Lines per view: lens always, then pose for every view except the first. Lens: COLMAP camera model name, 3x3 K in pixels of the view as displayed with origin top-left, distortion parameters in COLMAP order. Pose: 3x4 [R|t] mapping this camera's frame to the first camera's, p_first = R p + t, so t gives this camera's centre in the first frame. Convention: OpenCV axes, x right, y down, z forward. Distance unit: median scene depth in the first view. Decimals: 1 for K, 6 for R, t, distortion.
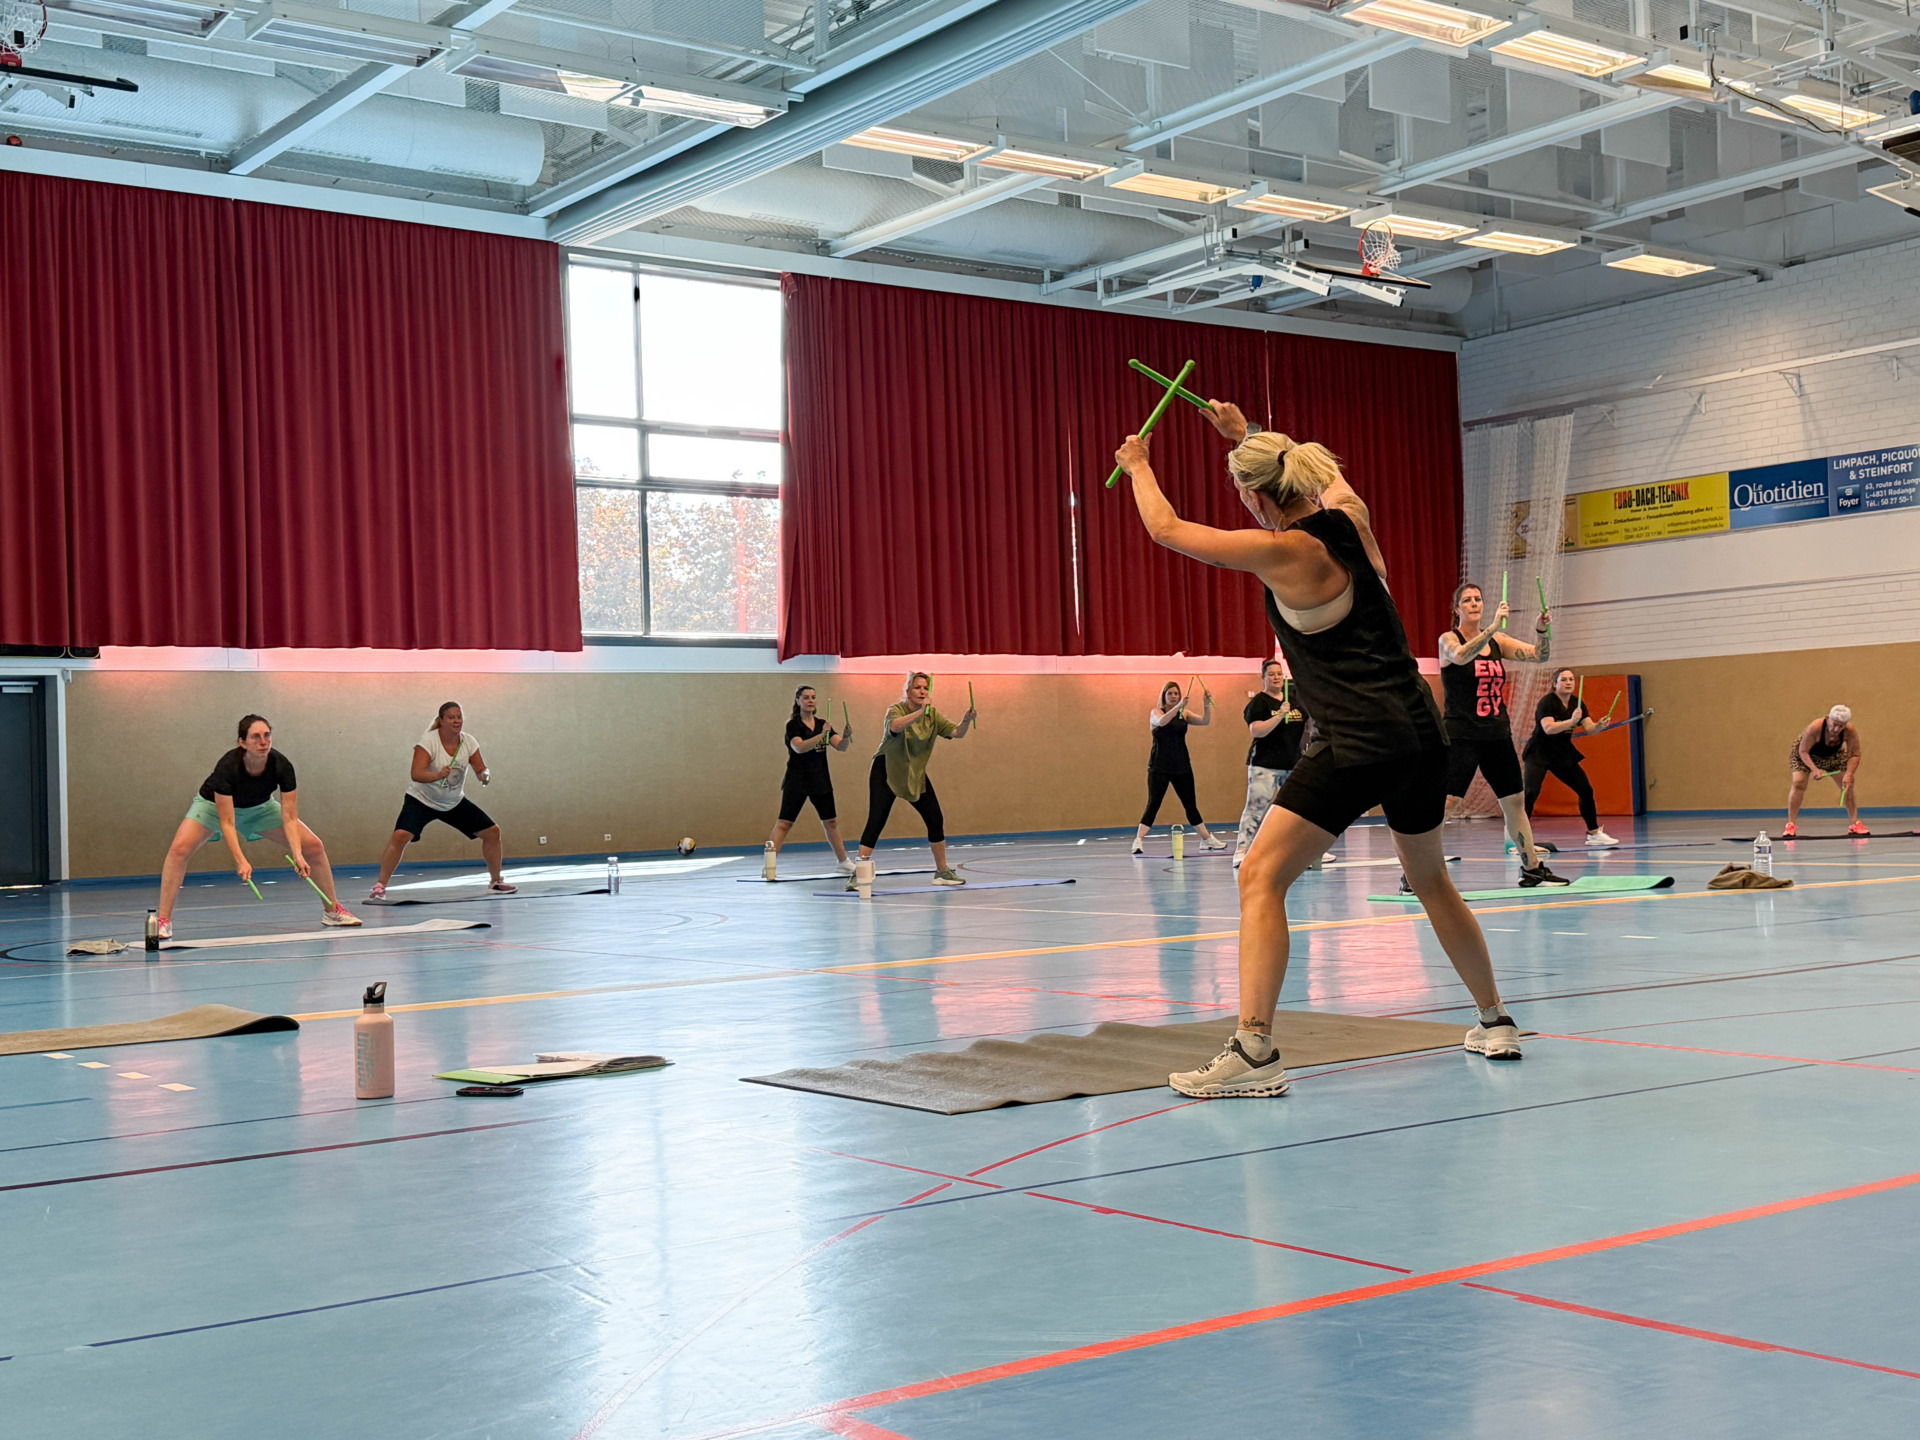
lens RADIAL K [[2351.0, 0, 965.4], [0, 2351.0, 726.1], [0, 0, 1]] dist [0.111745, 0.000000]
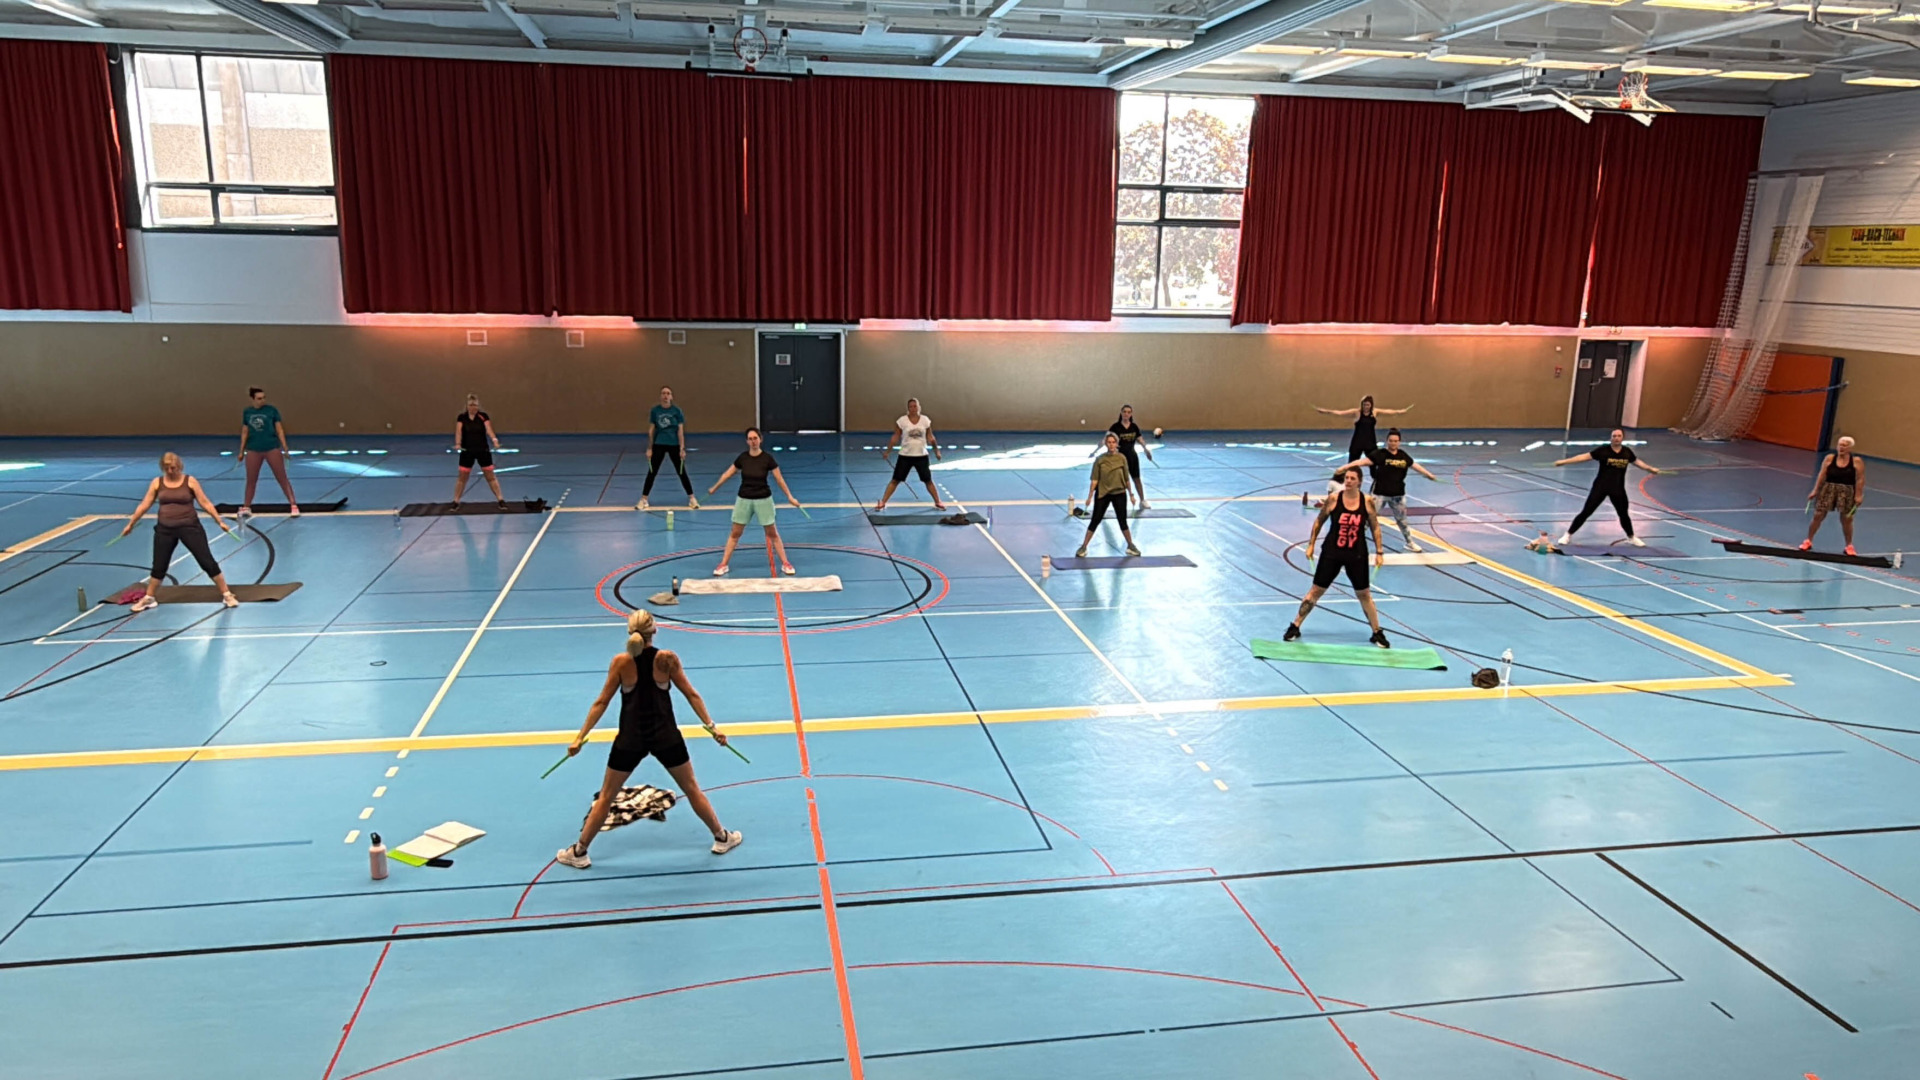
lens RADIAL K [[1300.7, 0, 965.5], [0, 1300.7, 520.5], [0, 0, 1]] dist [-0.006280, -0.007618]
pose [[0.894434, 0.139874, -0.424763, 0.162054], [-0.034646, 0.968646, 0.246019, -0.110323], [0.445857, -0.205331, 0.871235, 0.035817]]
